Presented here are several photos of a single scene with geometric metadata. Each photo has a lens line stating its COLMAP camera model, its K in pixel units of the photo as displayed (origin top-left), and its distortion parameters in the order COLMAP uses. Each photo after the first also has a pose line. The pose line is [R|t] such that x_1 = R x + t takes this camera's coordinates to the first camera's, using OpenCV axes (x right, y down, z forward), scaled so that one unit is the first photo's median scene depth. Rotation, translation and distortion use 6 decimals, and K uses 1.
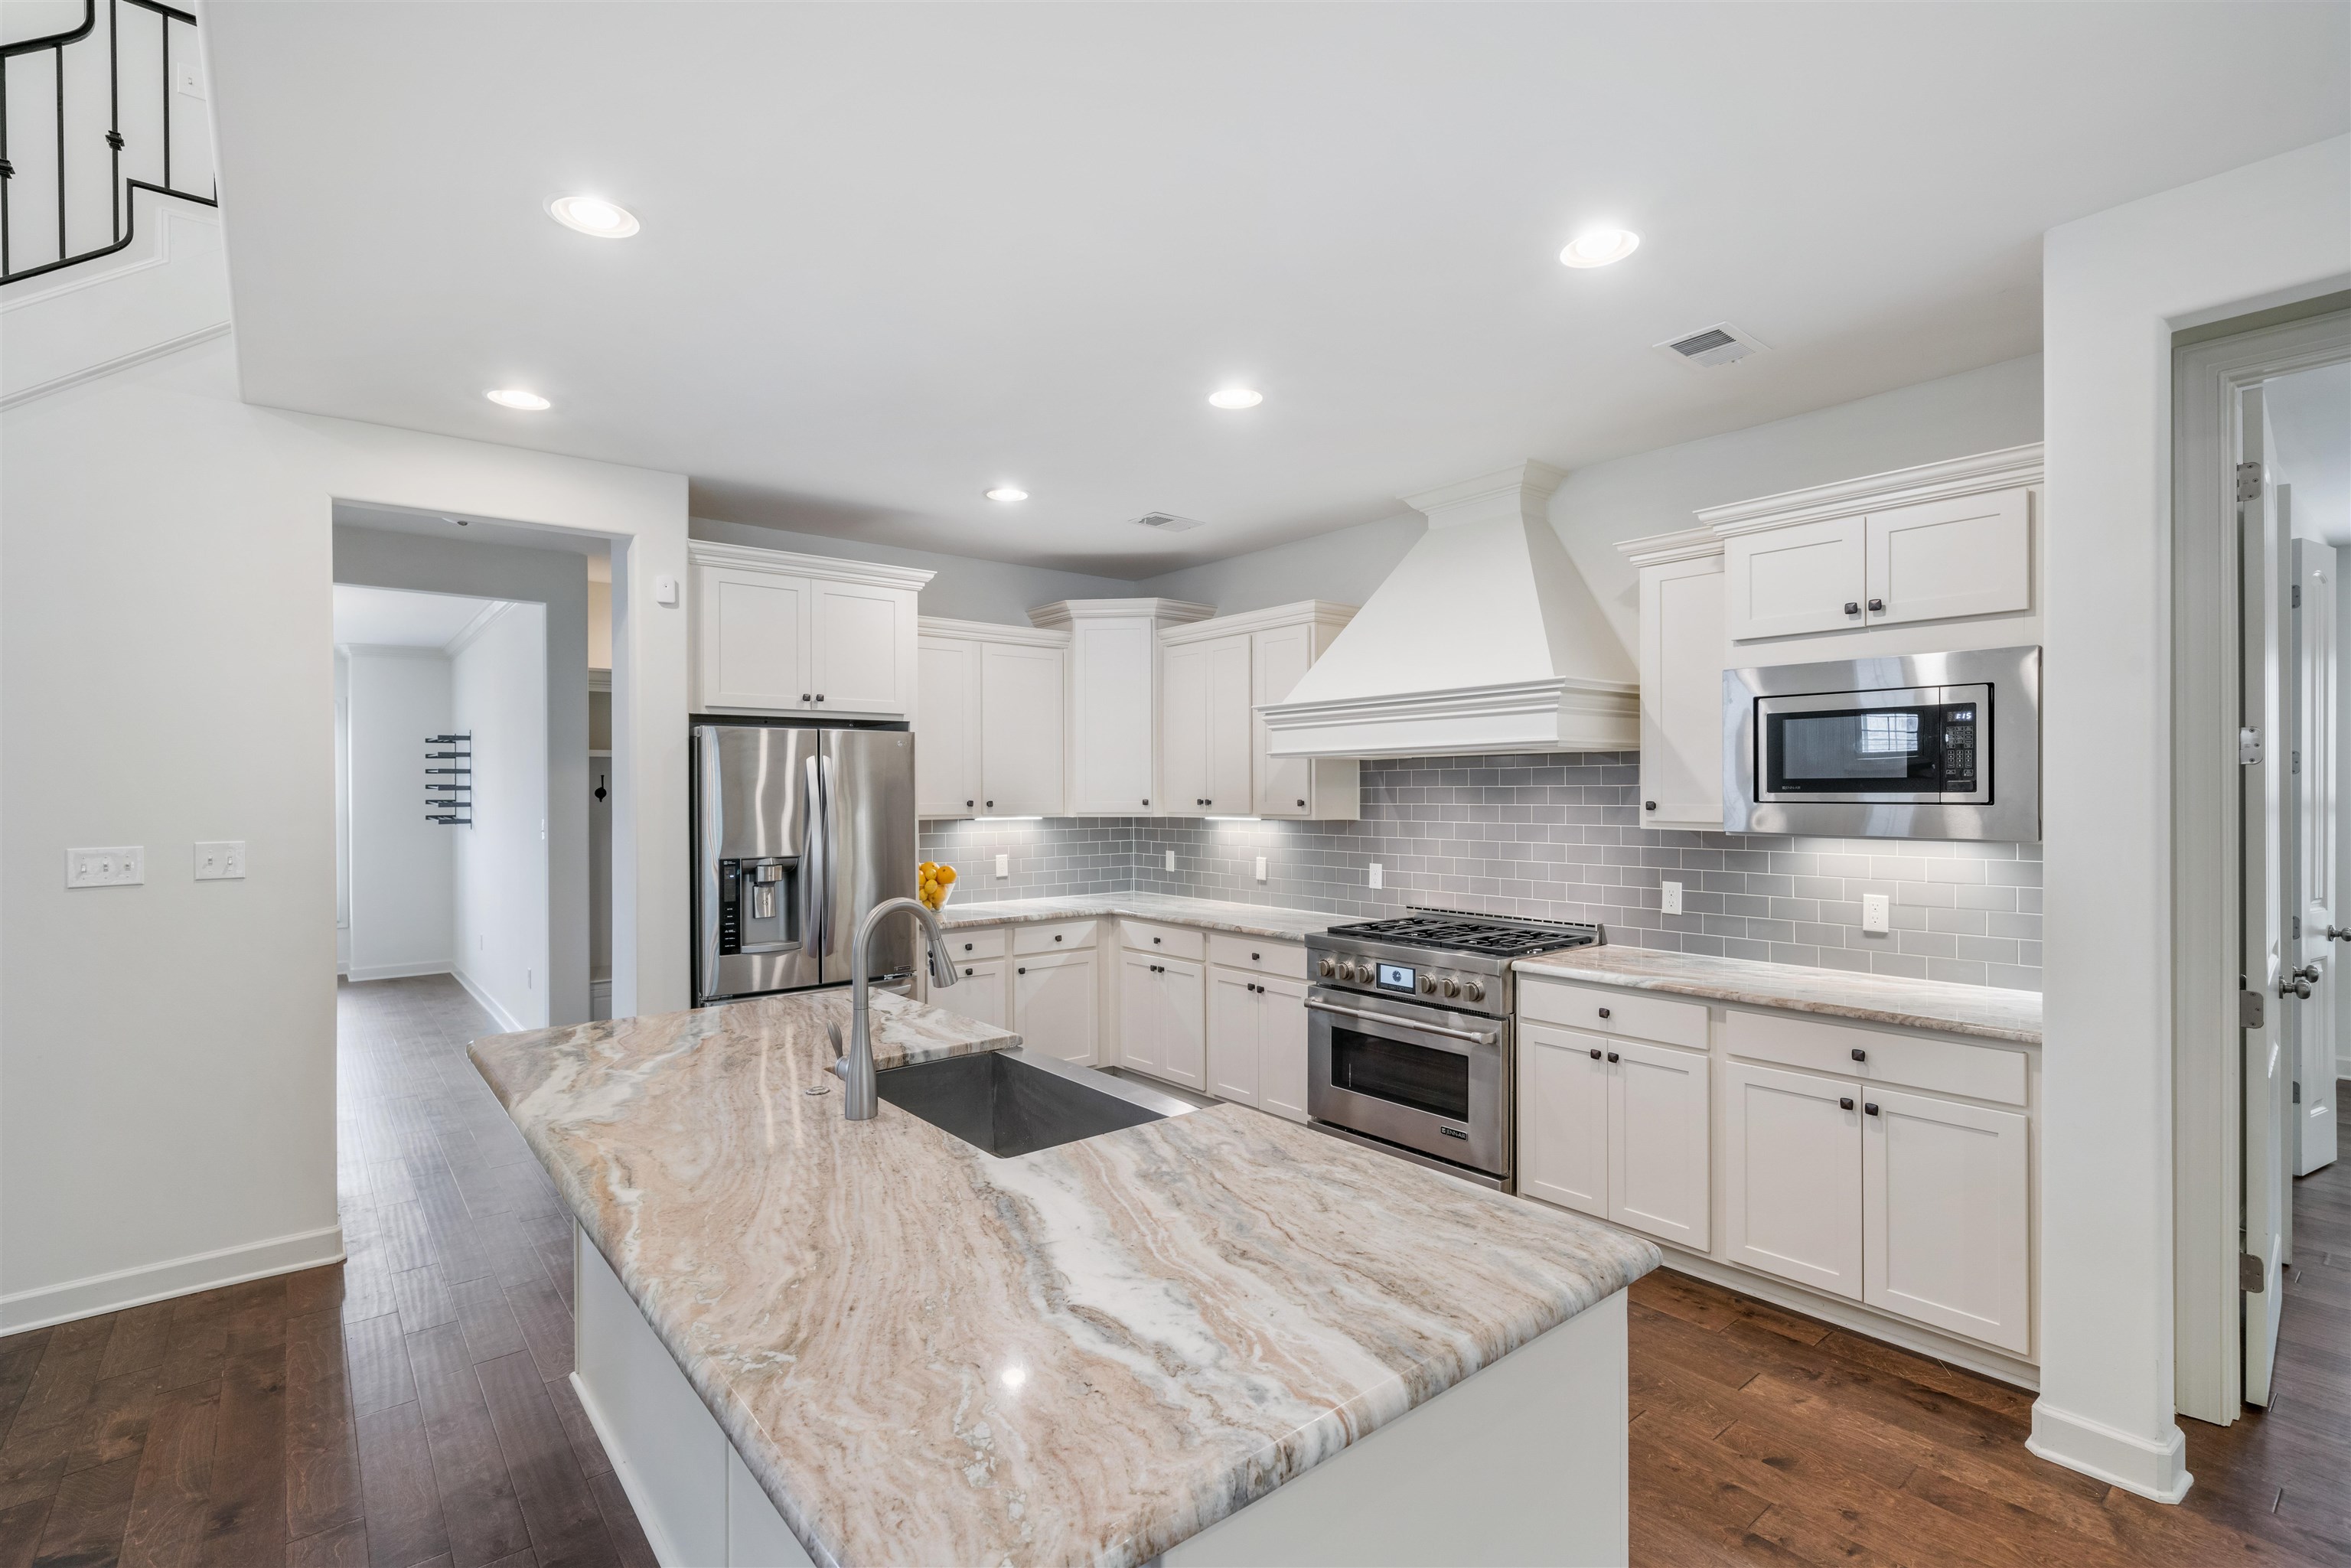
lens RADIAL K [[1085.6, 0, 1175.5], [0, 1085.6, 784.0], [0, 0, 1]] dist [0.000335, 0.000493]
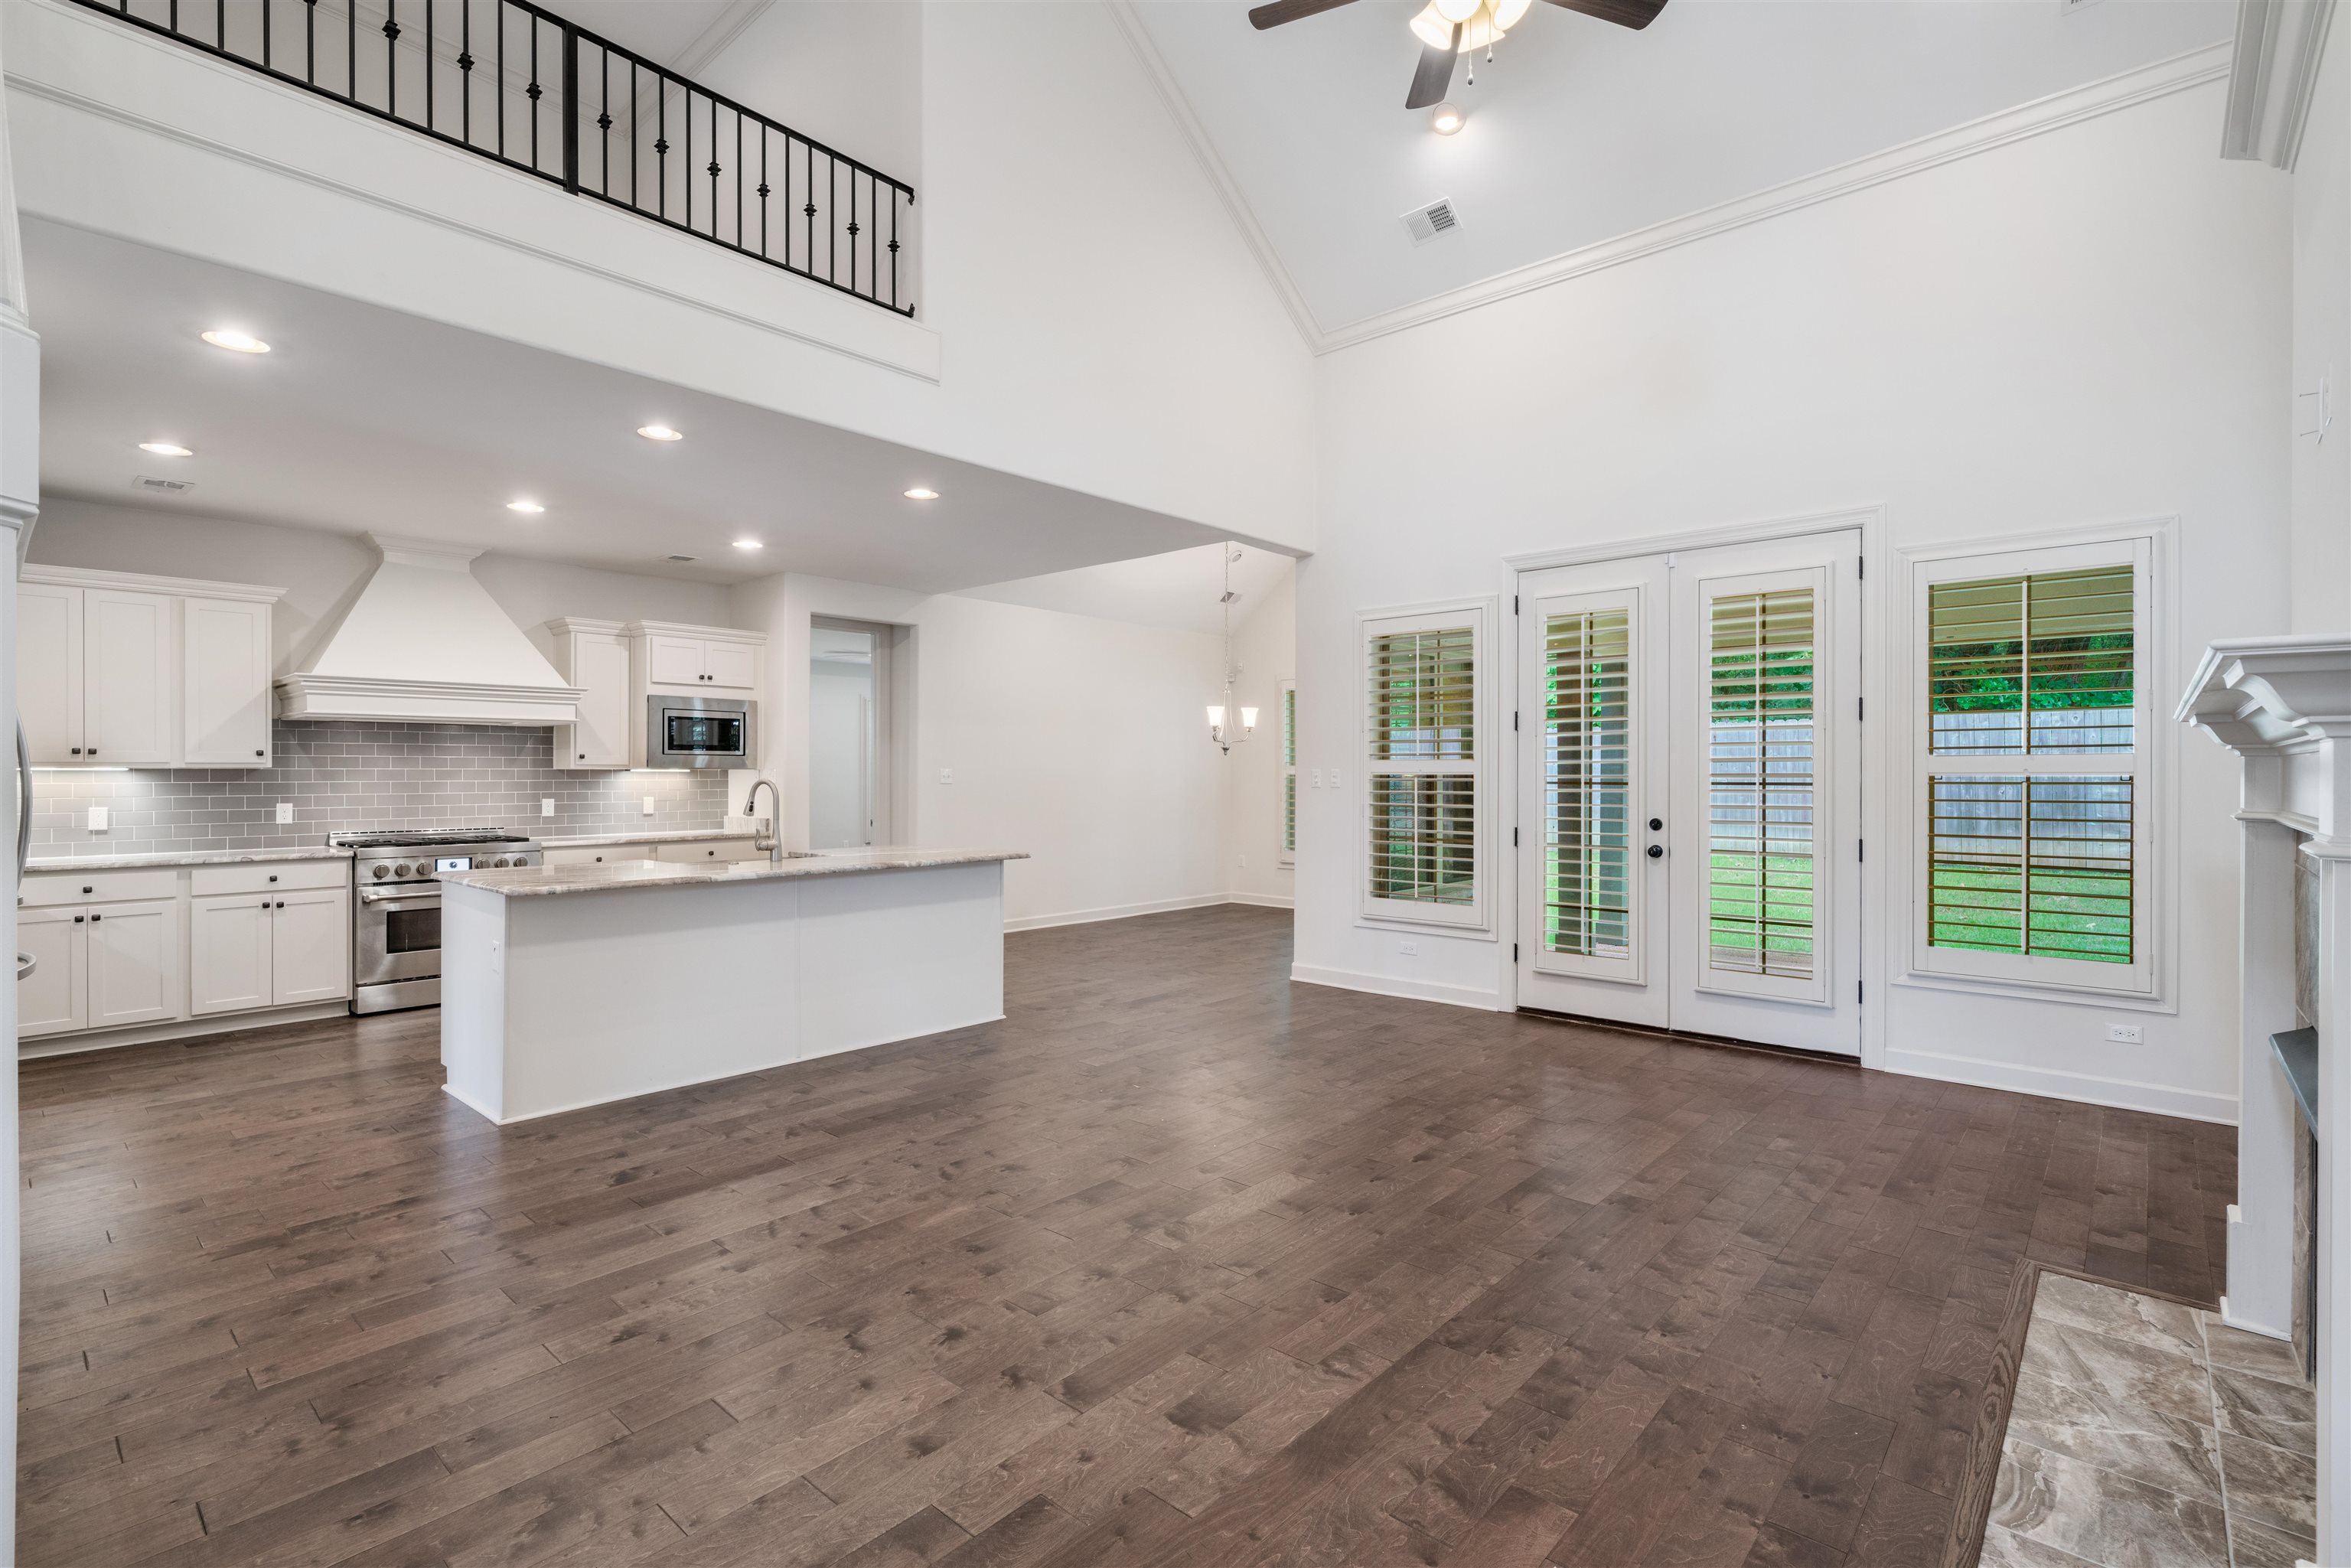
lens RADIAL K [[1083.9, 0, 1176.8], [0, 1083.9, 773.7], [0, 0, 1]] dist [0.001340, -0.000184]
pose [[-0.154673, 0.005287, 0.987952, -1.453811], [-0.003764, 0.999975, -0.005941, 0.051746], [-0.987958, -0.004638, -0.154650, 0.219164]]
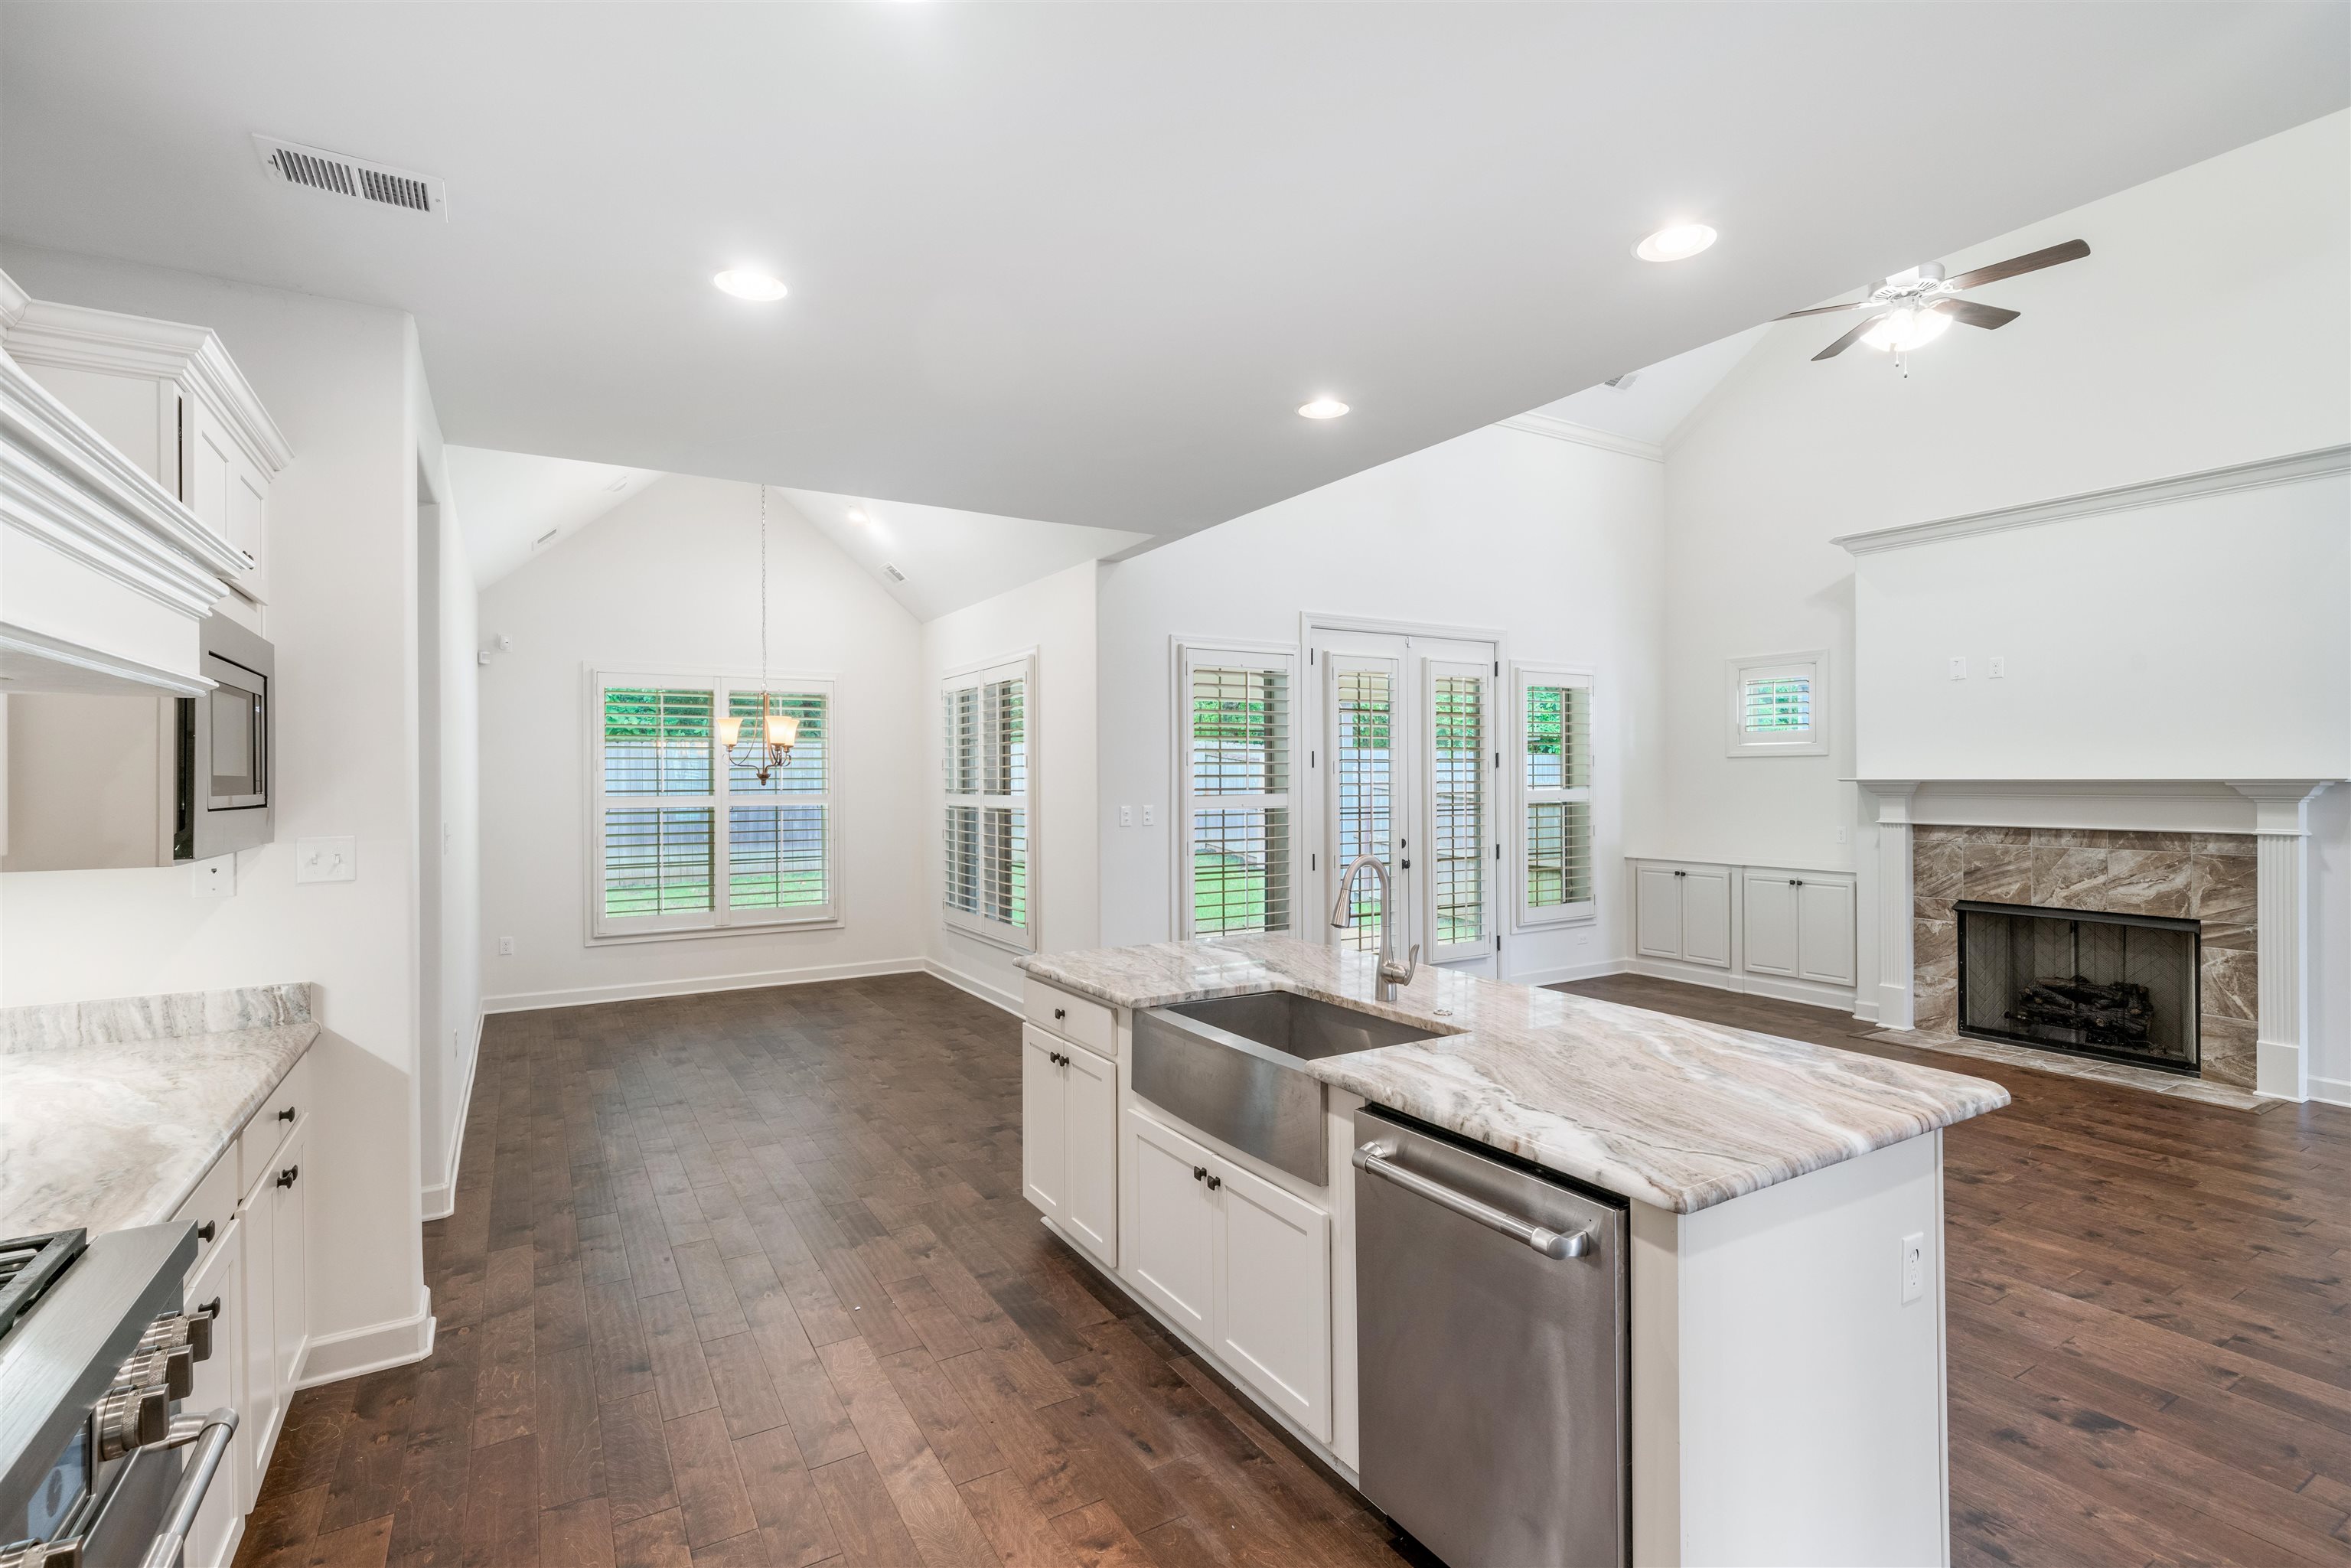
lens RADIAL K [[1083.9, 0, 1176.8], [0, 1083.9, 773.7], [0, 0, 1]] dist [0.001340, -0.000184]
pose [[-0.988899, 0.011551, 0.148139, -0.114056], [0.010305, 0.999905, -0.009171, 0.004821], [-0.148231, -0.007542, -0.988924, 1.203316]]
